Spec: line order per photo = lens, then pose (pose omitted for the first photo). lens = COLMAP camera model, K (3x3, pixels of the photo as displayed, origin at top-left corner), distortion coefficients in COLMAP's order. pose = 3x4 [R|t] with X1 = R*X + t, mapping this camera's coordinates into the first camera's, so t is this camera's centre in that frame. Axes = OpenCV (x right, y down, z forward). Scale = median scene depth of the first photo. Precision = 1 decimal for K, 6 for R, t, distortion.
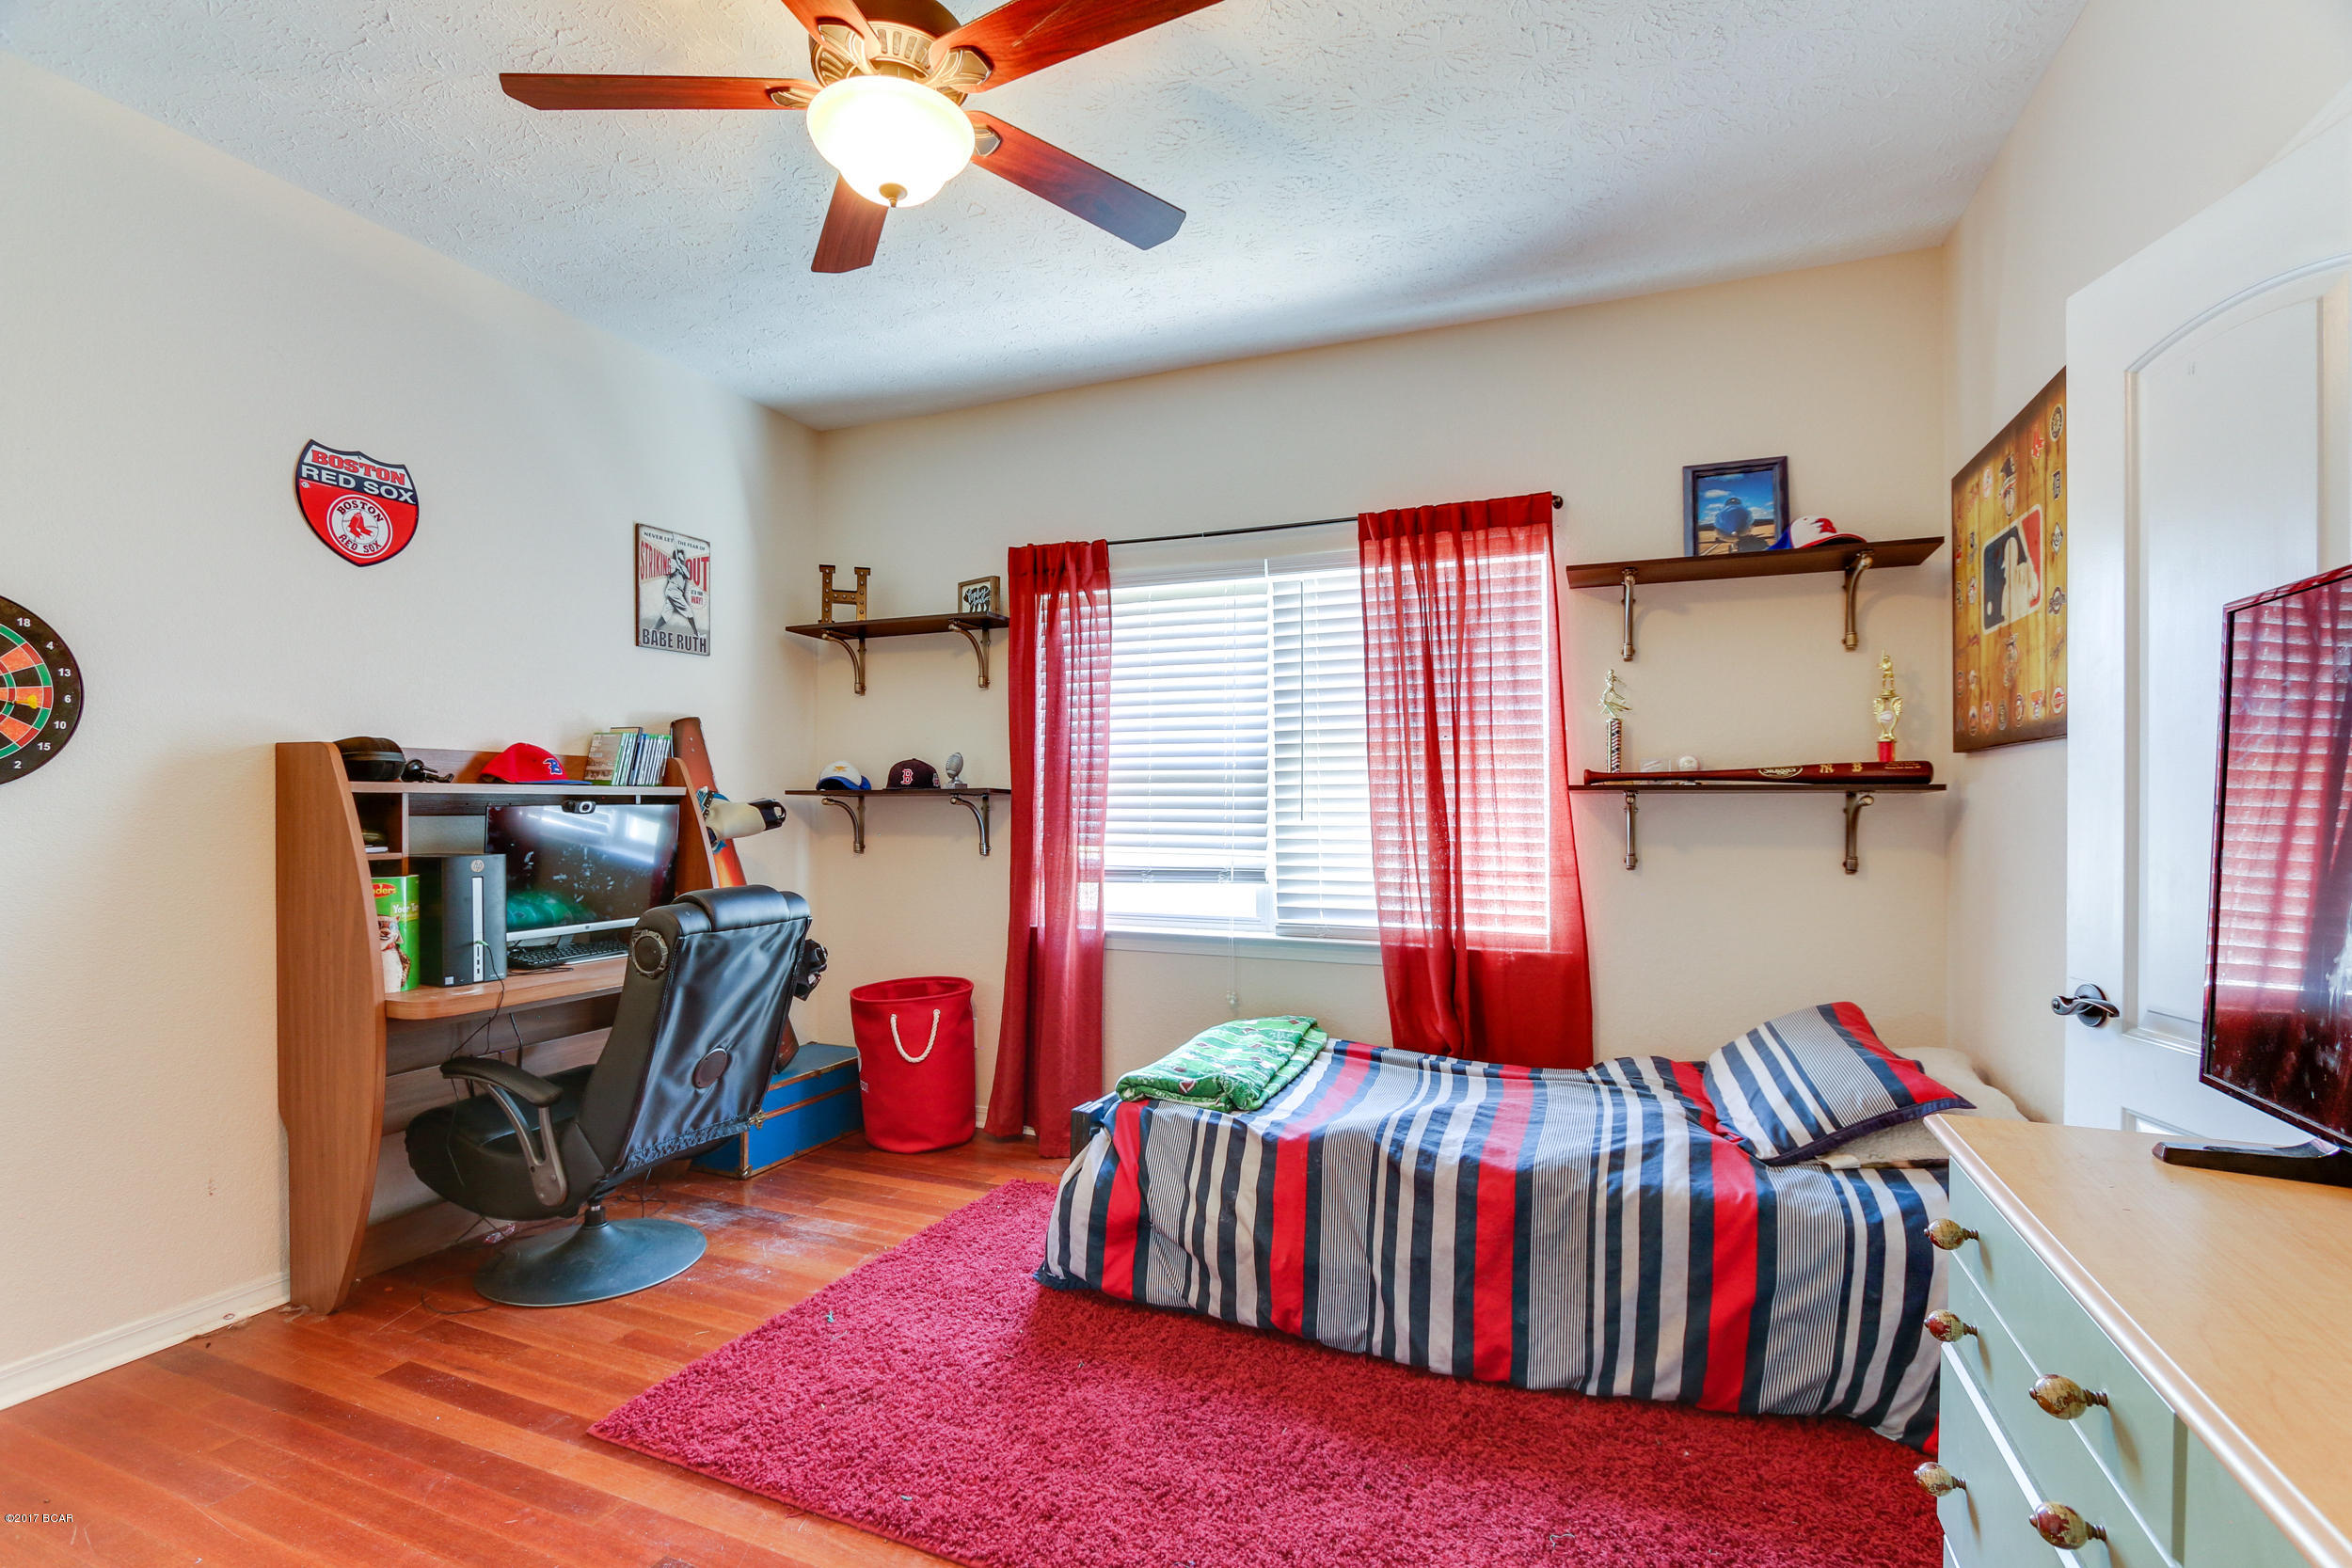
lens RADIAL K [[1094.6, 0, 1196.5], [0, 1094.6, 794.5], [0, 0, 1]] dist [-0.013062, 0.000781]
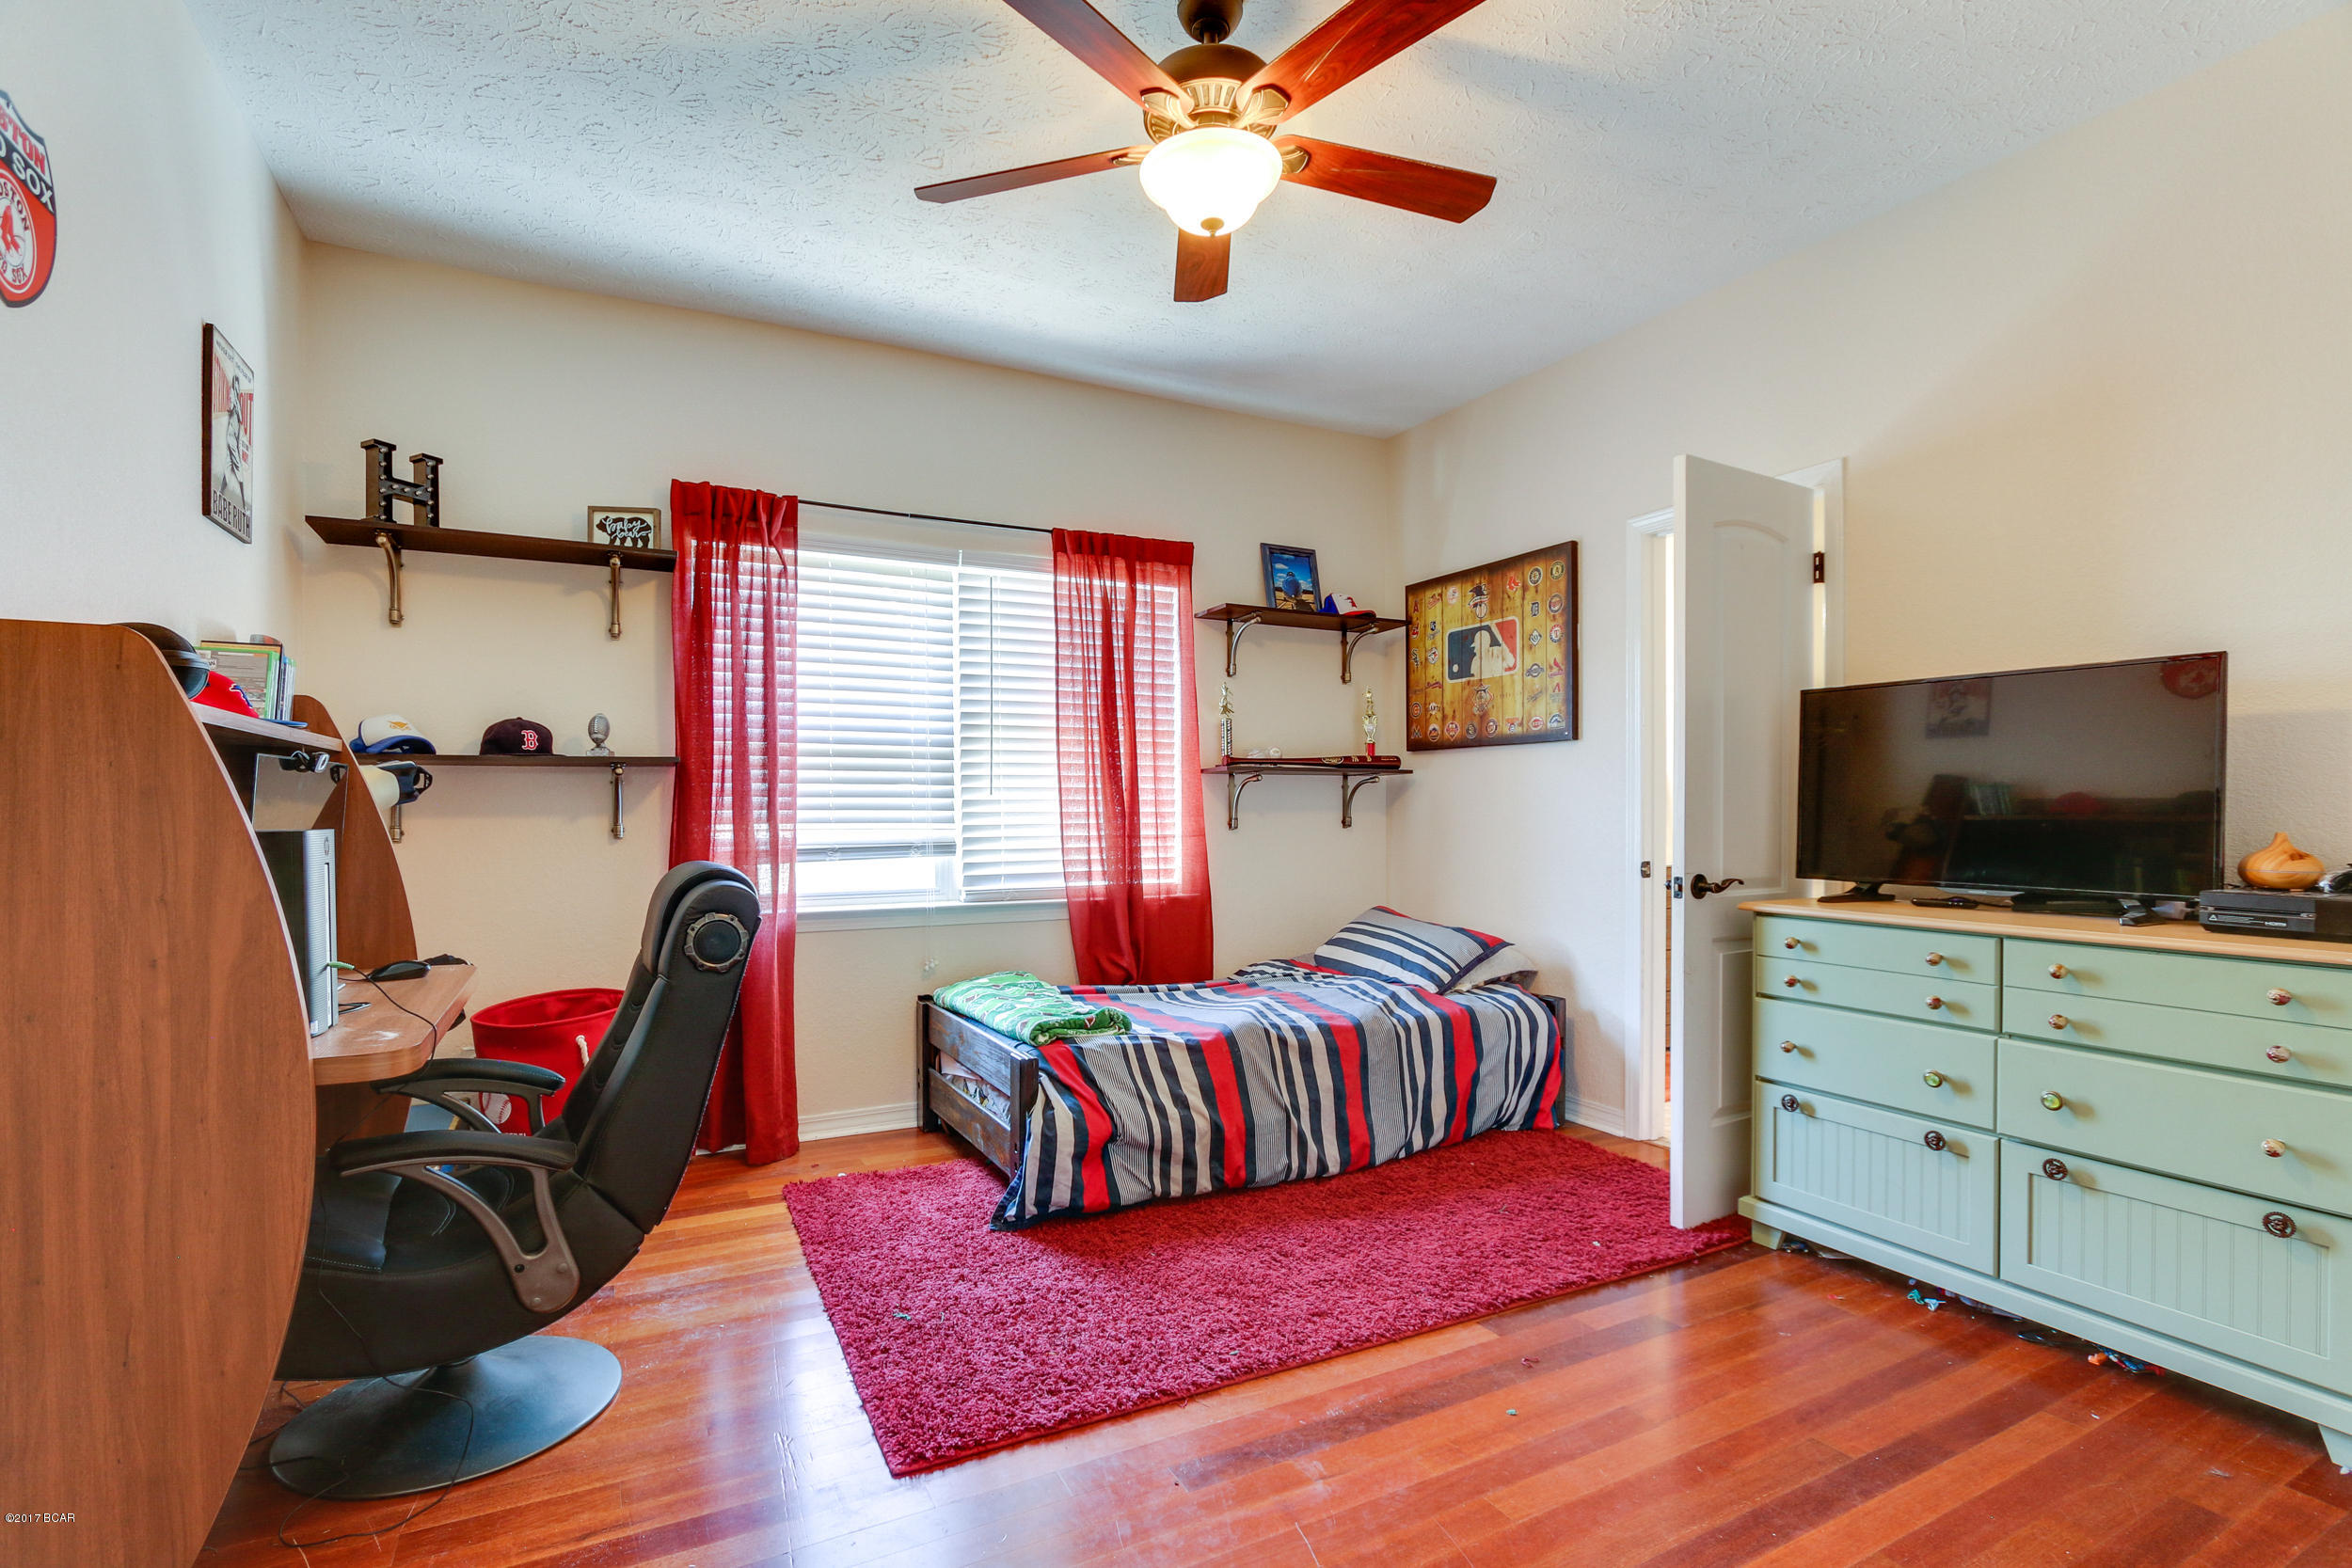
lens RADIAL K [[1094.6, 0, 1196.5], [0, 1094.6, 794.5], [0, 0, 1]] dist [-0.013062, 0.000781]
pose [[0.635288, 0.004265, 0.772264, -0.679395], [-0.002481, 0.999991, -0.003481, 0.028984], [-0.772272, 0.000295, 0.635293, 0.161532]]
